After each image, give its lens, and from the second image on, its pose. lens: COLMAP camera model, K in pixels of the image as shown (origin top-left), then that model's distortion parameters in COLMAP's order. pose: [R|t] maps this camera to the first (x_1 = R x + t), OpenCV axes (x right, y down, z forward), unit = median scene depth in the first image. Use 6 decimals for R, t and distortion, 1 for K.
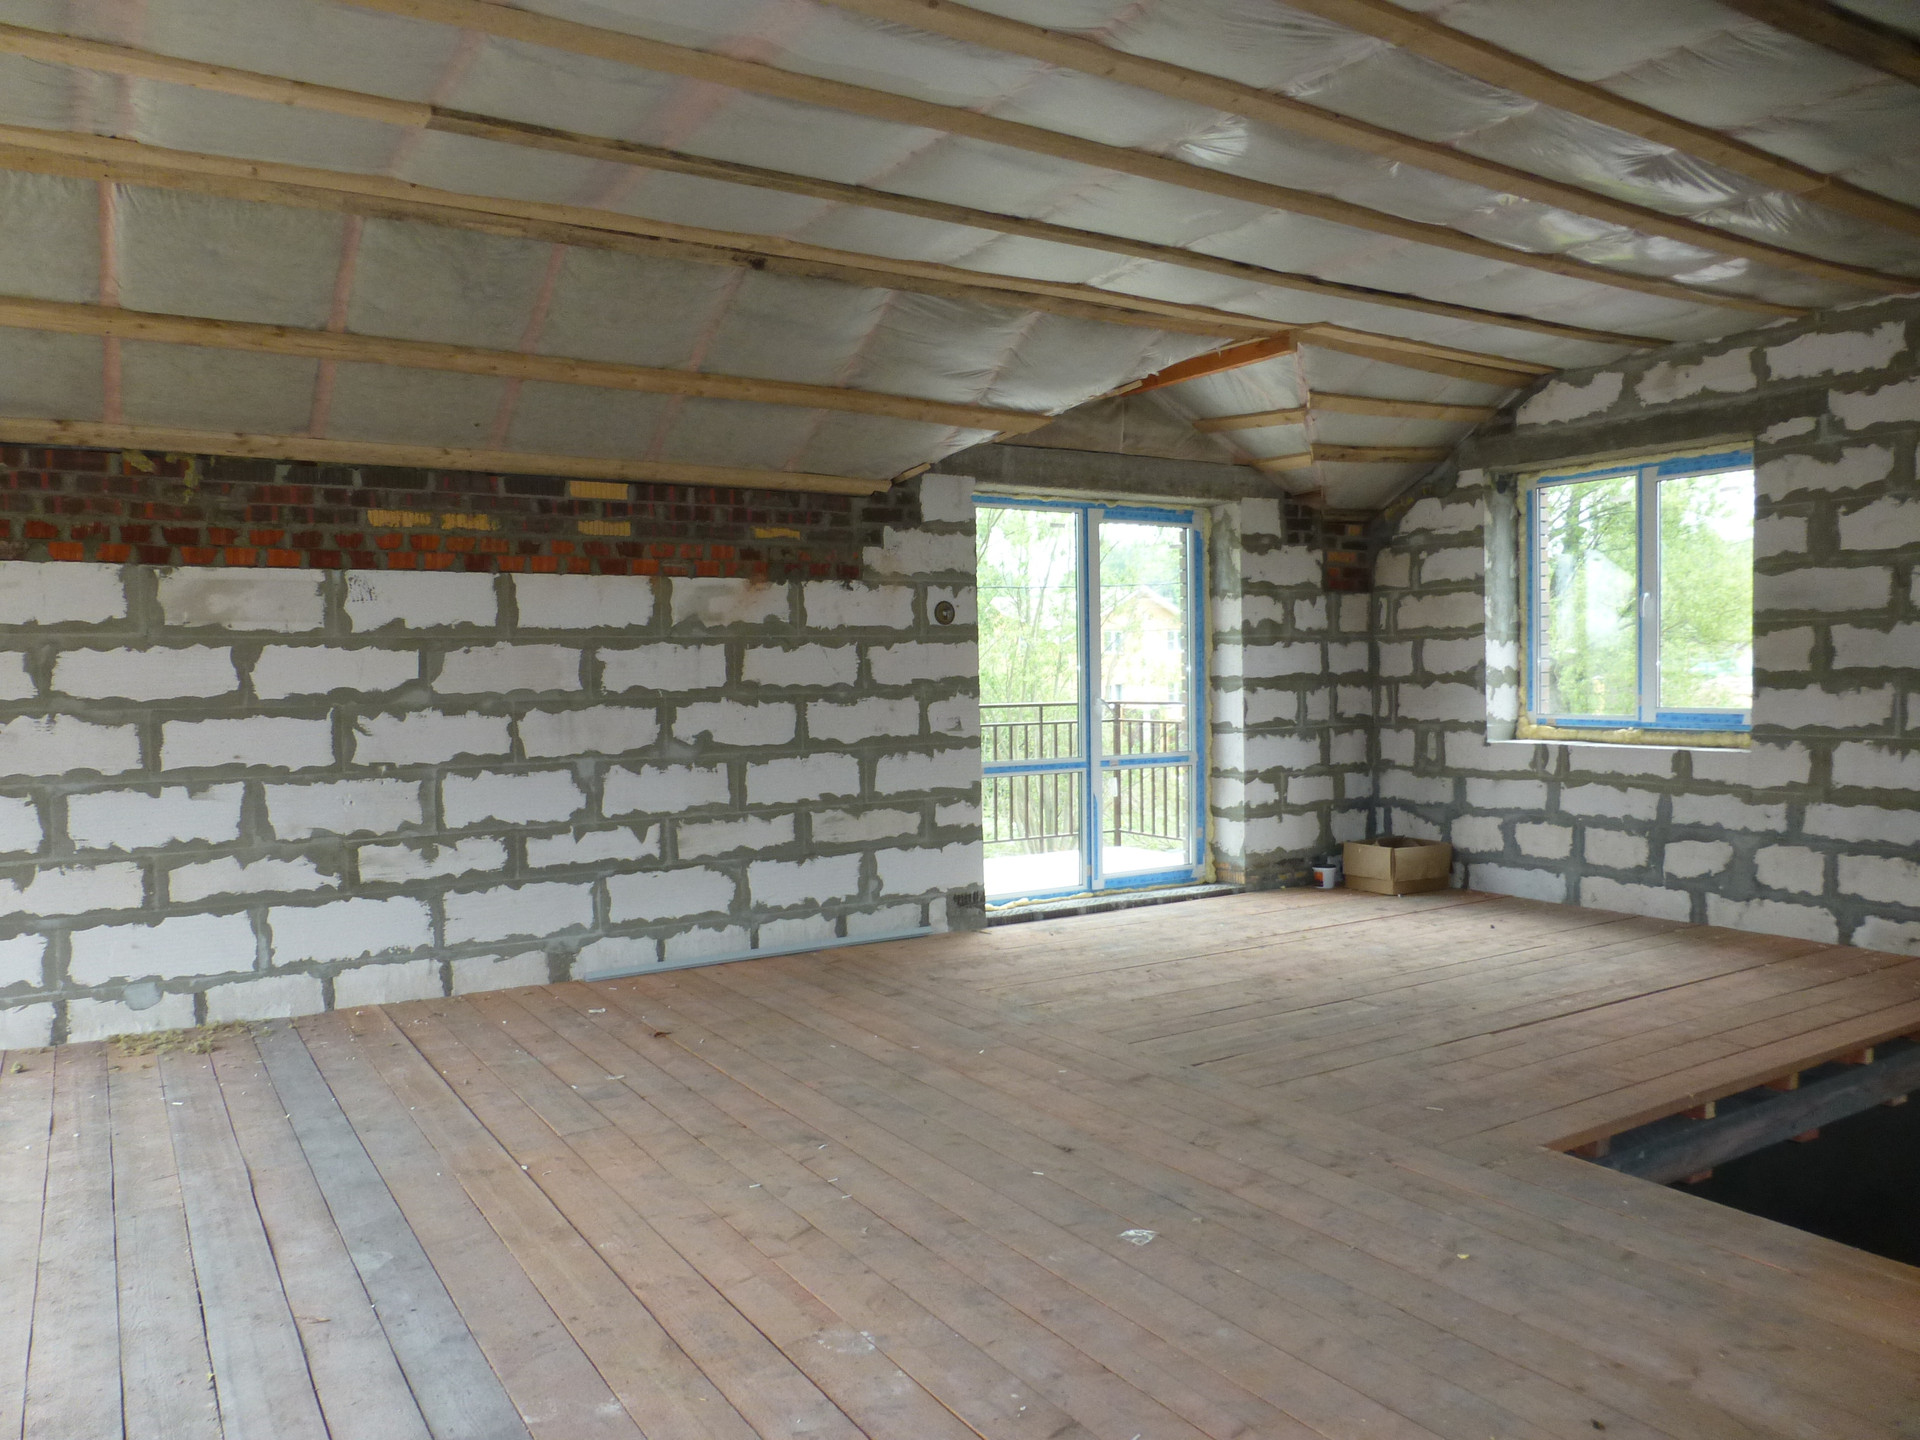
lens RADIAL K [[1389.5, 0, 993.8], [0, 1389.5, 721.6], [0, 0, 1]] dist [-0.019130, -0.007079]
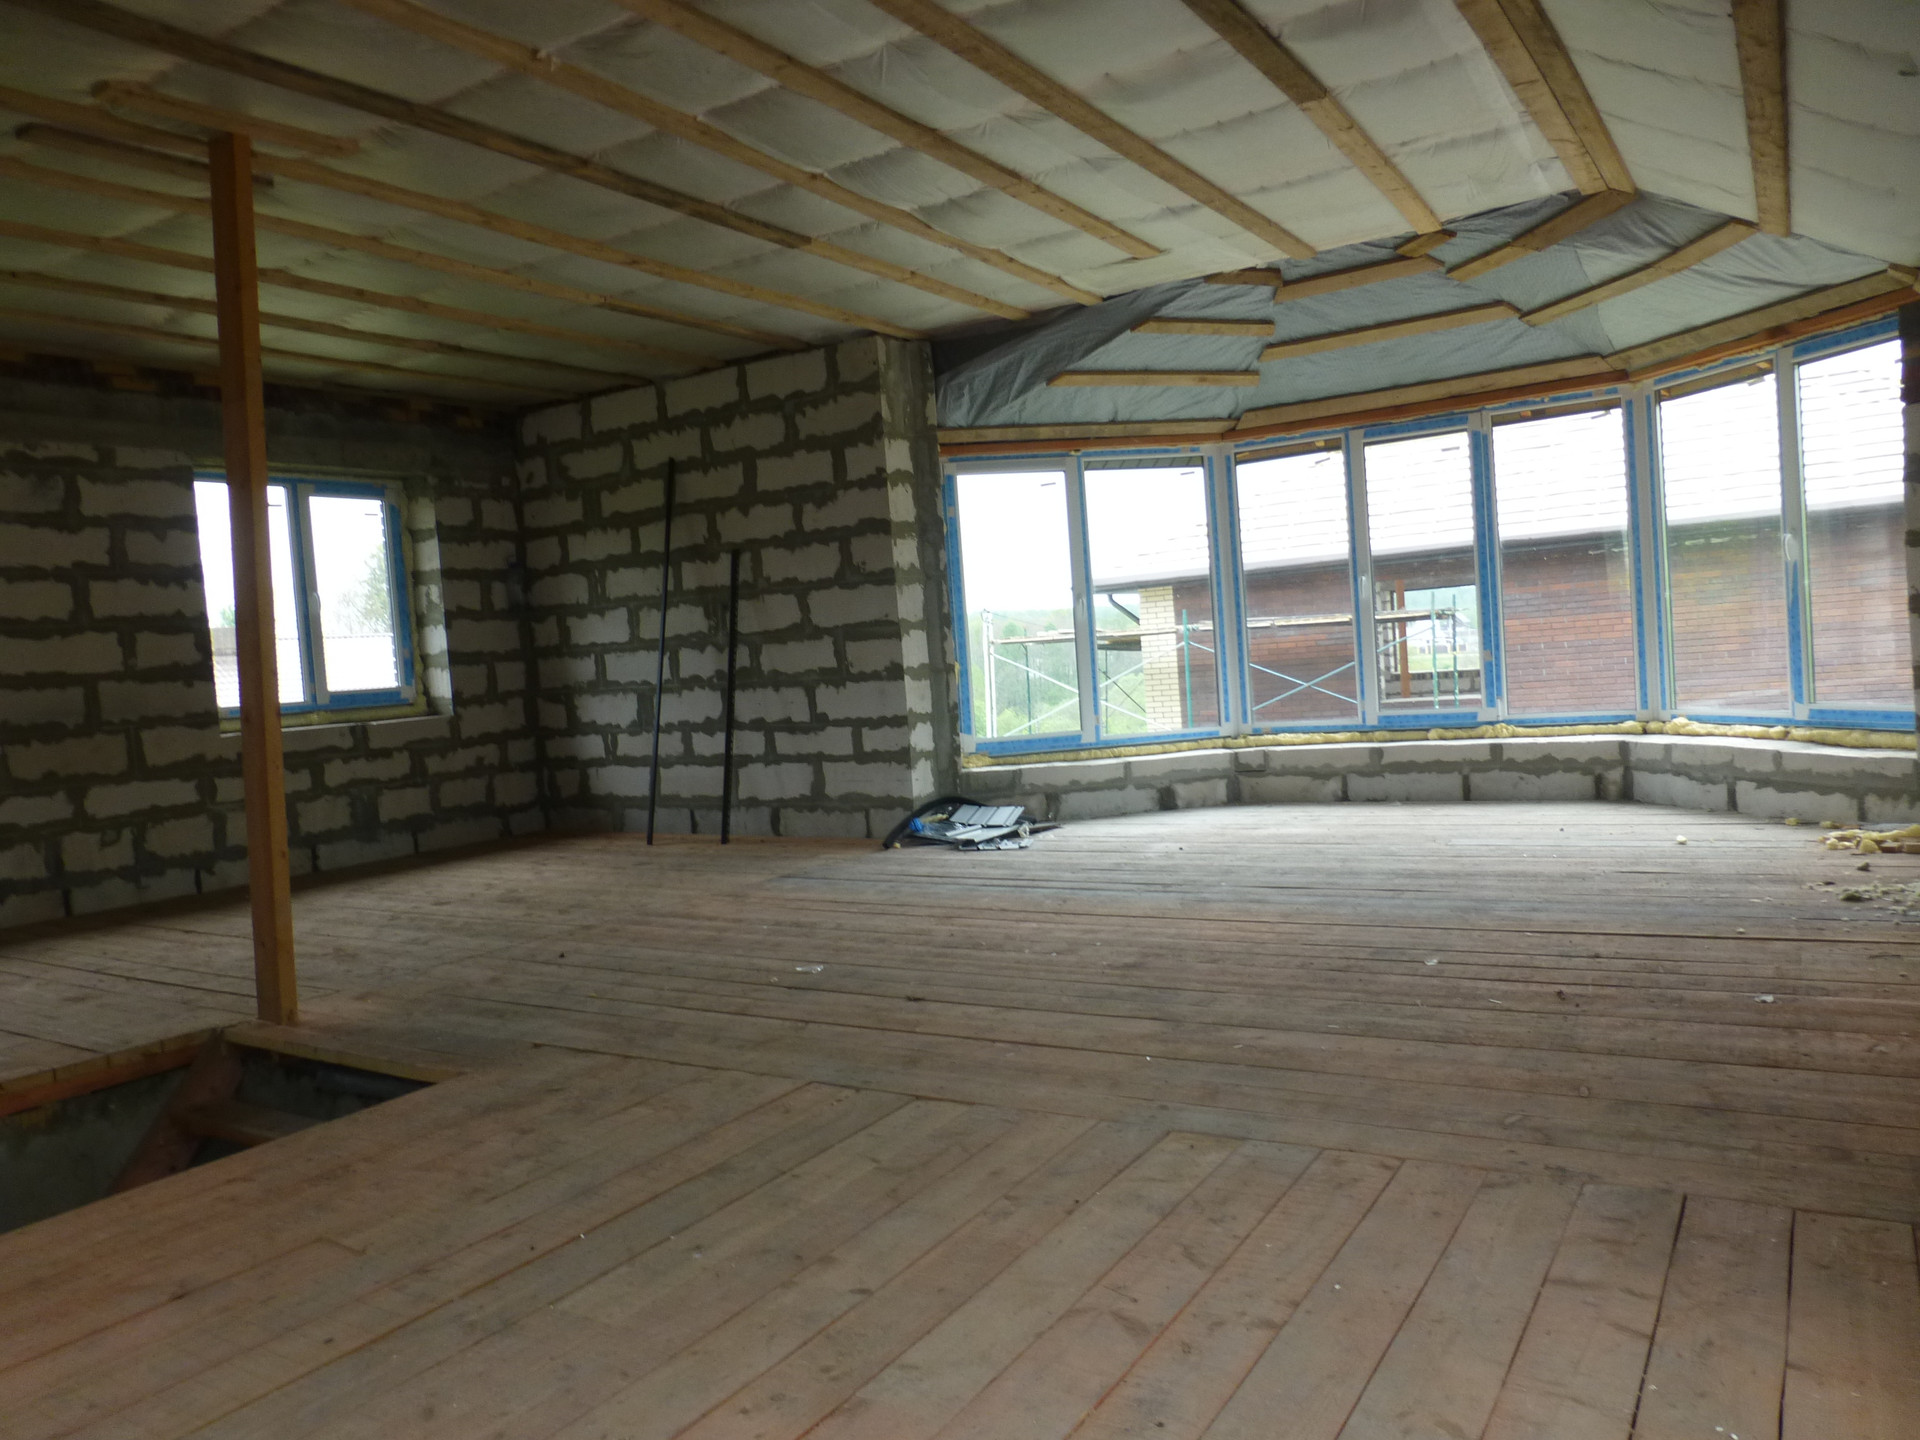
lens RADIAL K [[1389.5, 0, 993.8], [0, 1389.5, 721.6], [0, 0, 1]] dist [-0.019130, -0.007079]
pose [[-0.900331, 0.094317, -0.424864, 0.211026], [0.064143, 0.994331, 0.084809, -0.003209], [0.430454, 0.049104, -0.901276, 0.952682]]
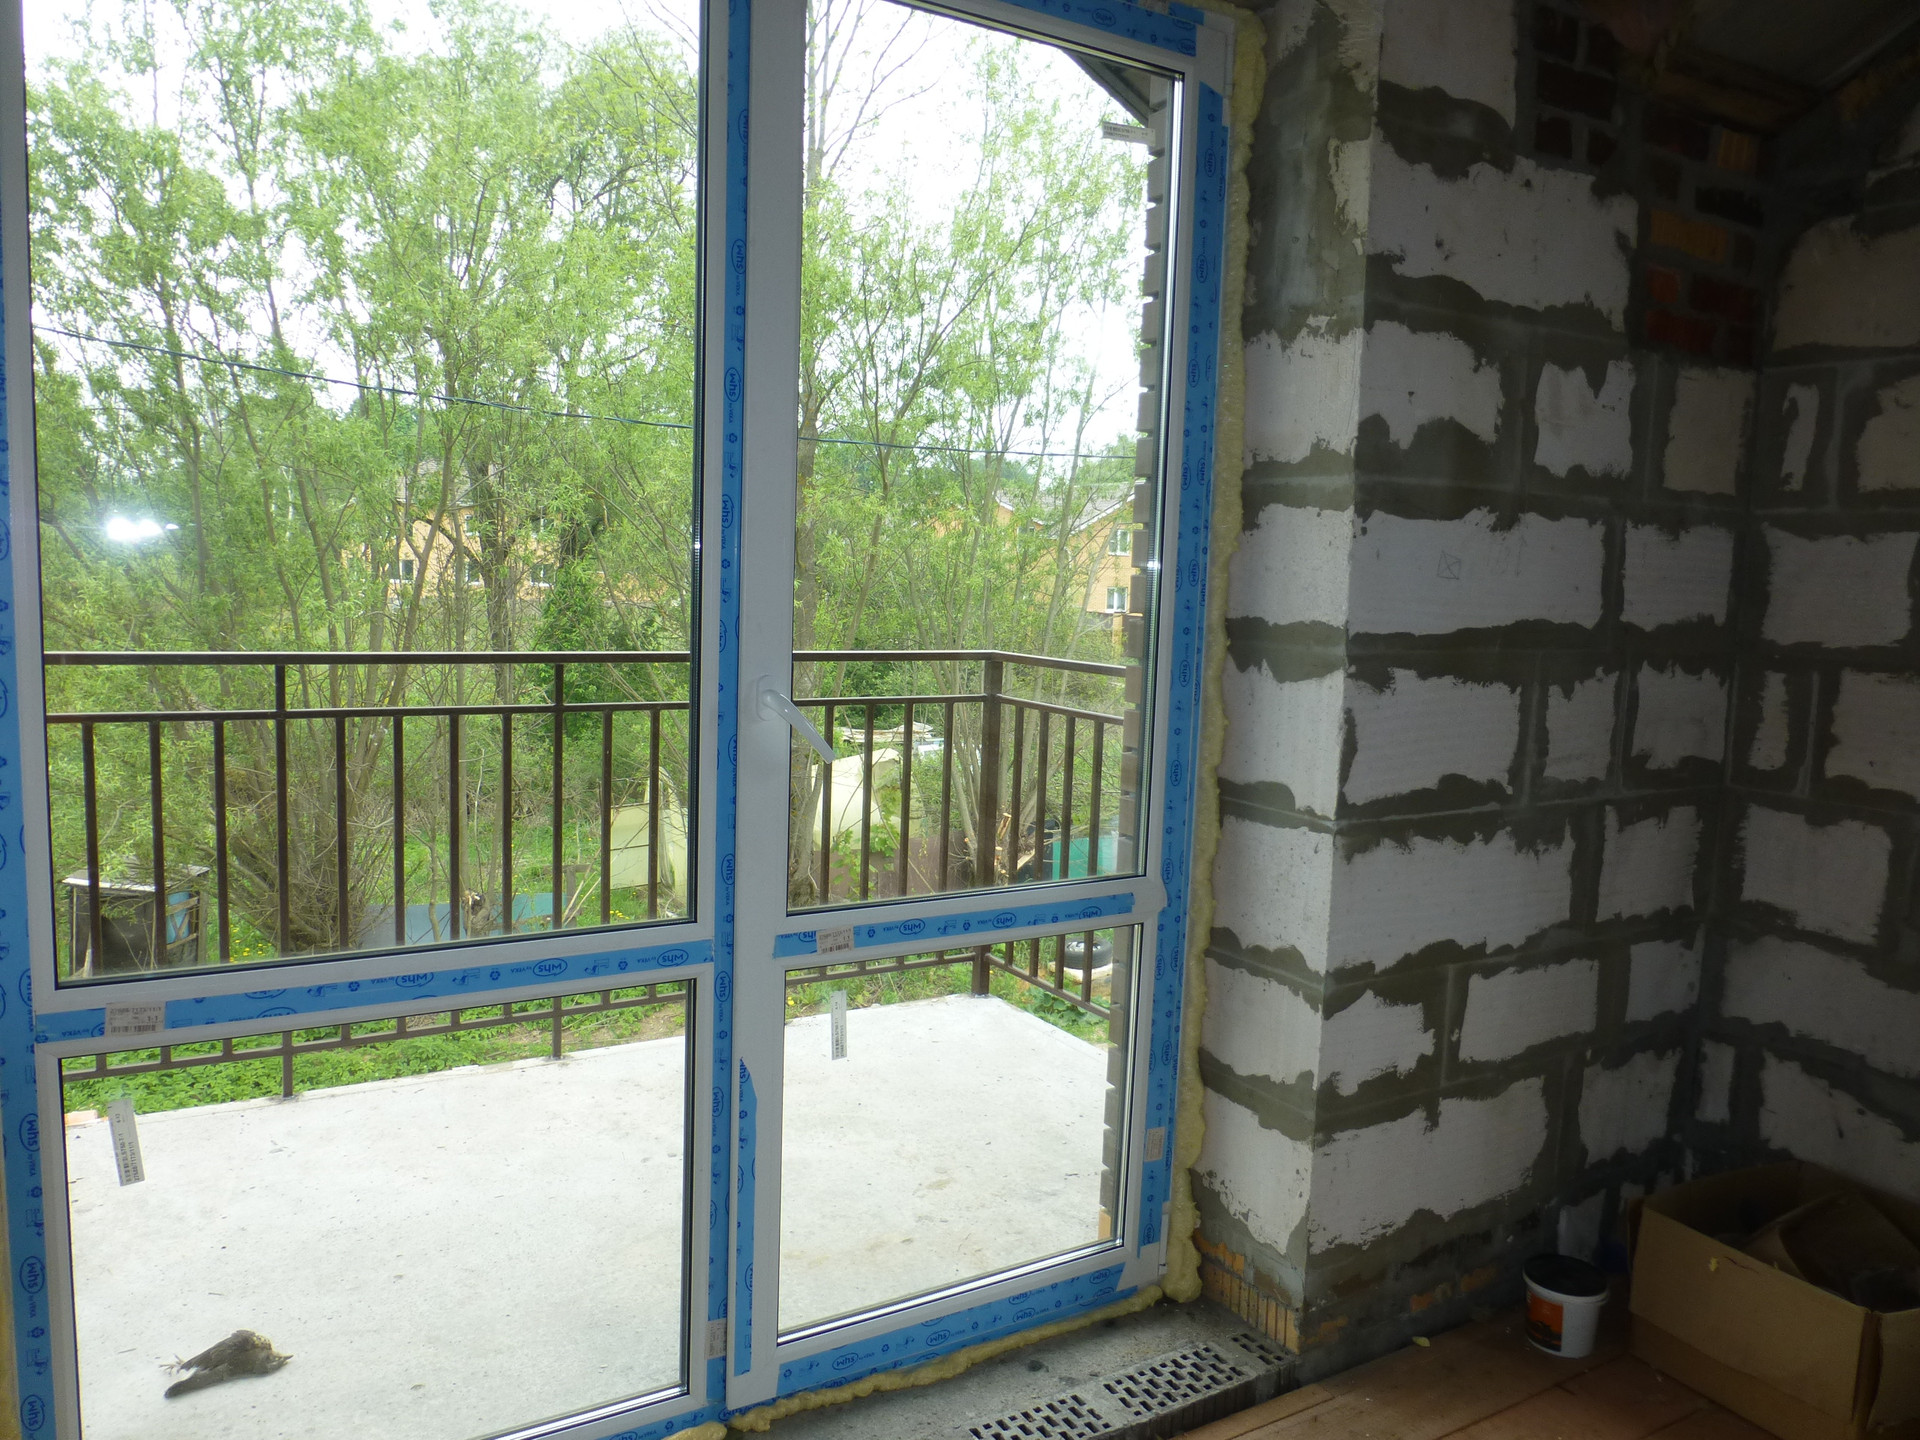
lens RADIAL K [[1392.8, 0, 972.7], [0, 1392.8, 723.8], [0, 0, 1]] dist [-0.040462, 0.028513]
pose [[0.998588, 0.051386, -0.013440, 0.110777], [-0.050176, 0.995636, 0.078680, -0.031423], [0.017425, -0.077895, 0.996809, 0.724845]]
